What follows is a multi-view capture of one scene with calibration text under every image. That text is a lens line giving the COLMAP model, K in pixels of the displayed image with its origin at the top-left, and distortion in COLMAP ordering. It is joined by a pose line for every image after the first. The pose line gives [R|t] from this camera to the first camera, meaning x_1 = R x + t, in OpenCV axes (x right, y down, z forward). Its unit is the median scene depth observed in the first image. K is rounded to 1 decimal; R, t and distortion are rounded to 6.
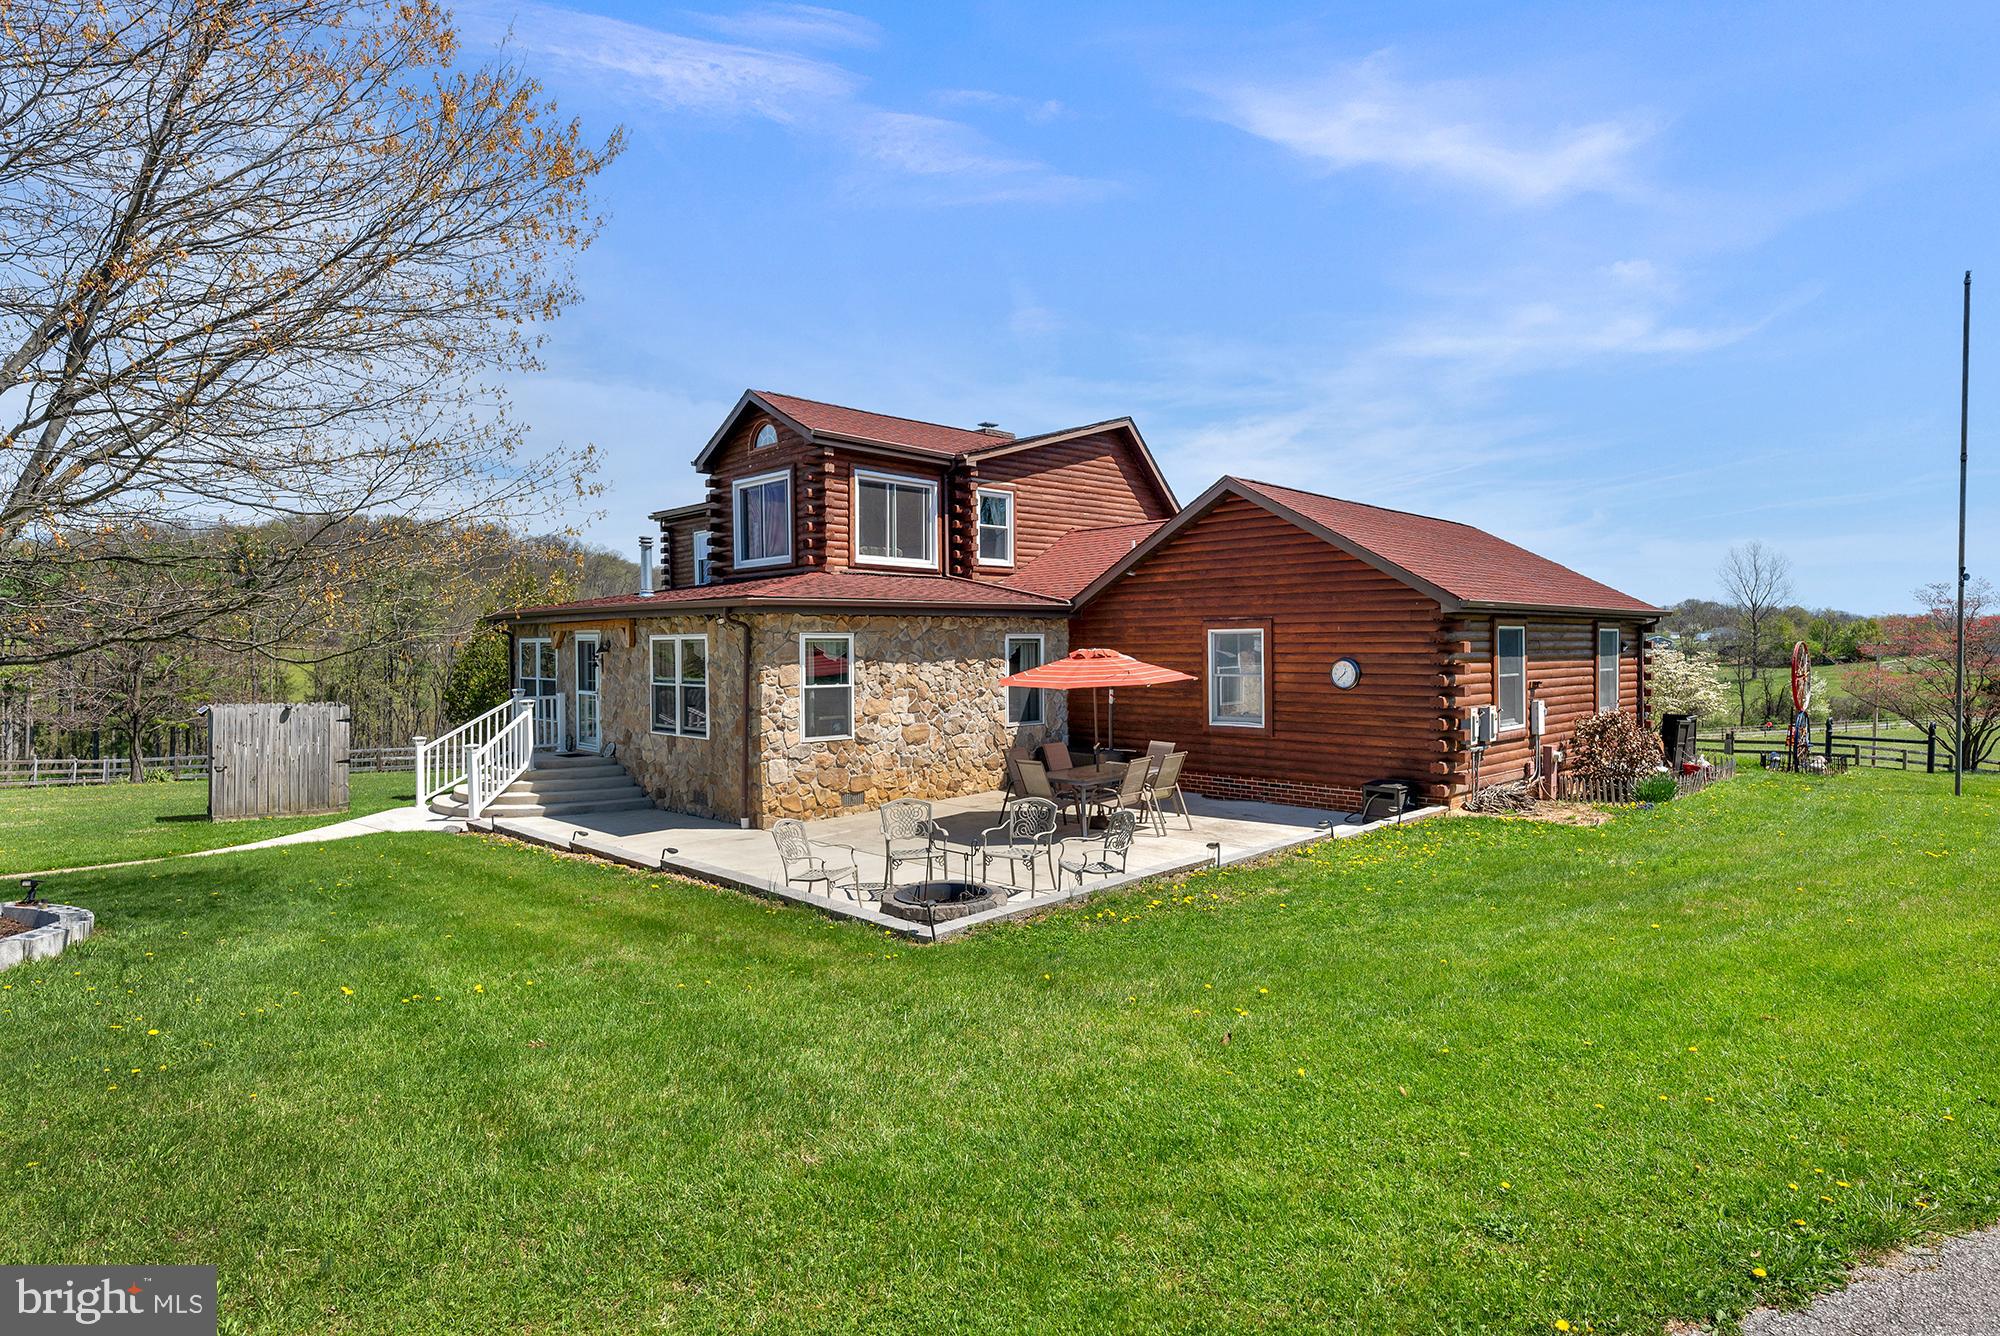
lens RADIAL K [[1054.3, 0, 1000.6], [0, 1054.3, 662.2], [0, 0, 1]] dist [0.000831, 0.000012]
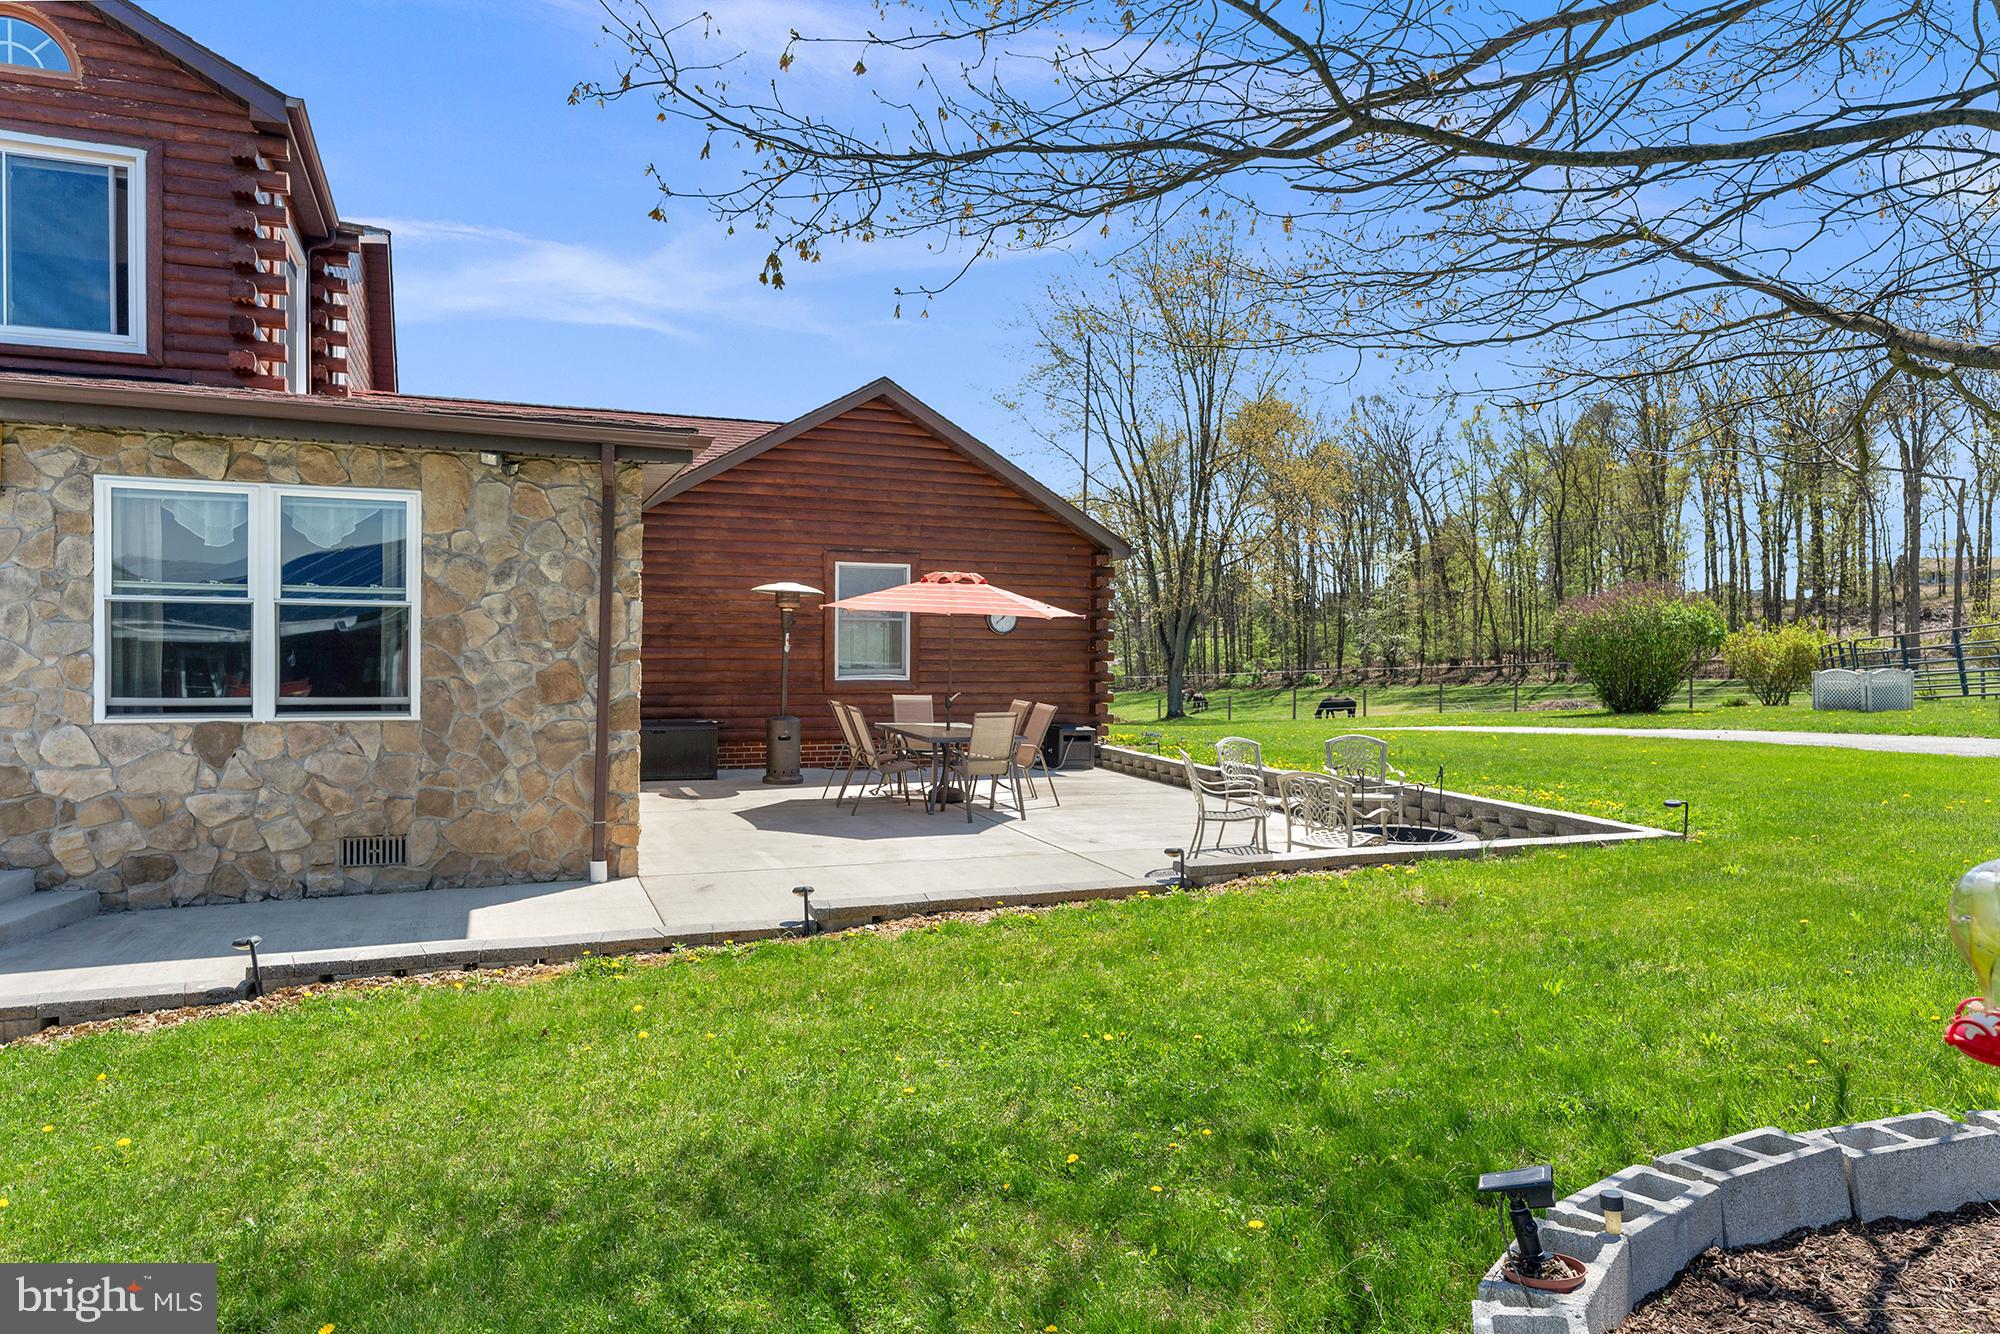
lens RADIAL K [[1247.6, 0, 998.3], [0, 1247.6, 659.0], [0, 0, 1]] dist [-0.001183, 0.000378]
pose [[0.403349, -0.000333, 0.915046, -0.653694], [-0.002503, 0.999996, 0.001467, 0.043633], [-0.915043, -0.002882, 0.403346, 0.527239]]
